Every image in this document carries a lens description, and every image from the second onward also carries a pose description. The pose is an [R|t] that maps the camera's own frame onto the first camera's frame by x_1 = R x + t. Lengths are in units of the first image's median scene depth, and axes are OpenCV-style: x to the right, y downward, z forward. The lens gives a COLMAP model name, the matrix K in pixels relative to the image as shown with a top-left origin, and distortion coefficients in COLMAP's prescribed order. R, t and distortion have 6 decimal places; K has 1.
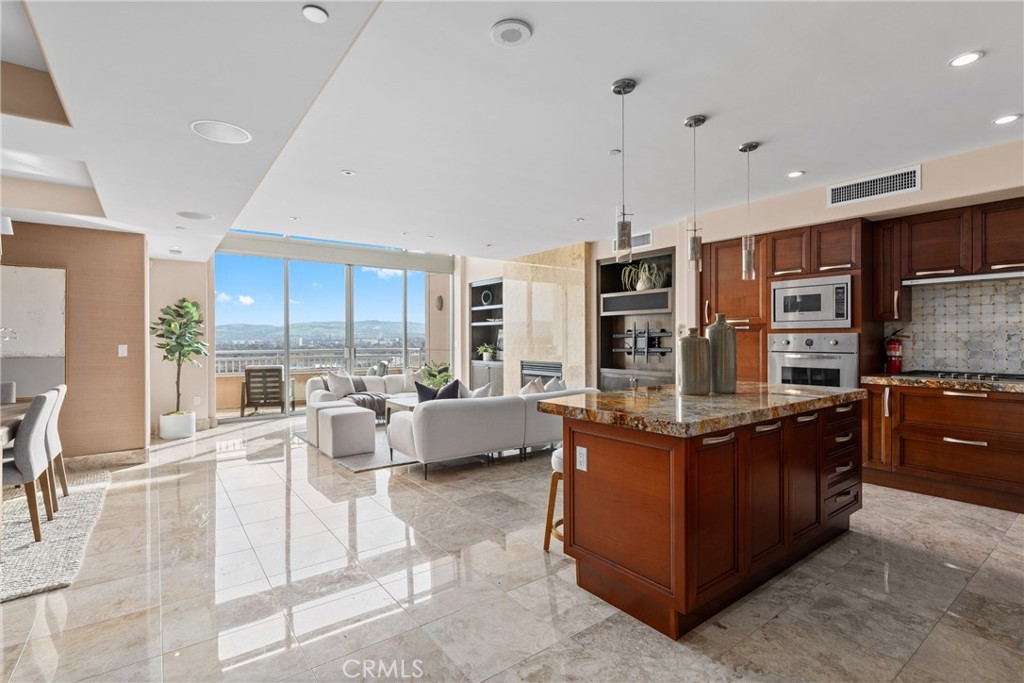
lens RADIAL K [[483.9, 0, 512.0], [0, 483.9, 341.5], [0, 0, 1]] dist [-0.012773, 0.000200]
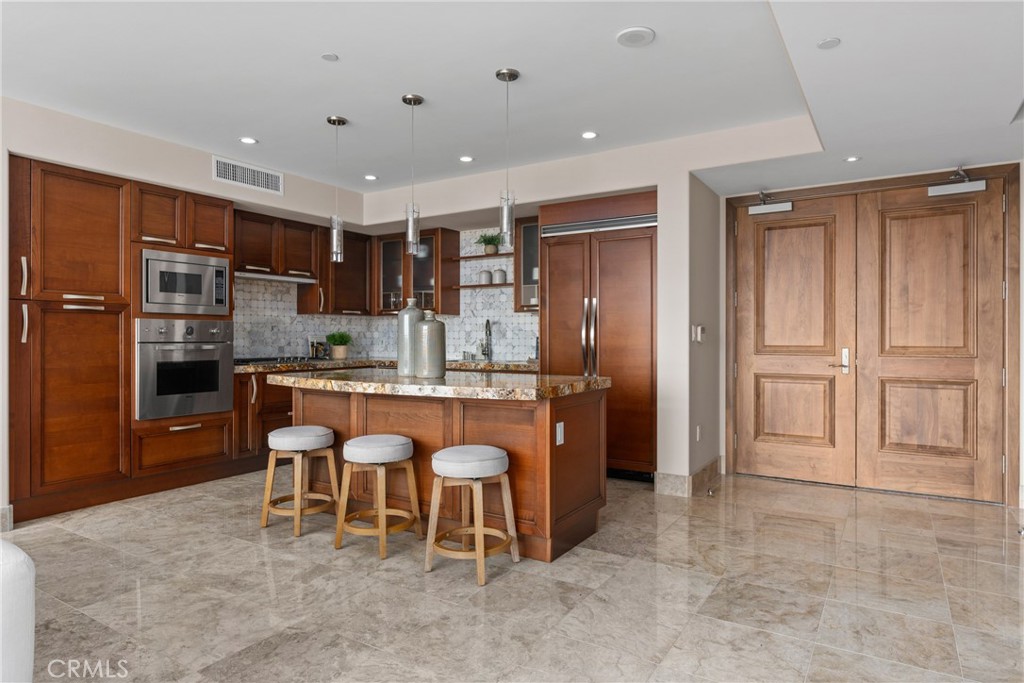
lens RADIAL K [[610.4, 0, 512.0], [0, 610.4, 341.5], [0, 0, 1]] dist [0.019453, -0.001569]
pose [[-0.362648, -0.004788, 0.931914, -0.618492], [0.001553, 0.999982, 0.005742, 0.016490], [-0.931925, 0.003530, -0.362634, 0.916037]]
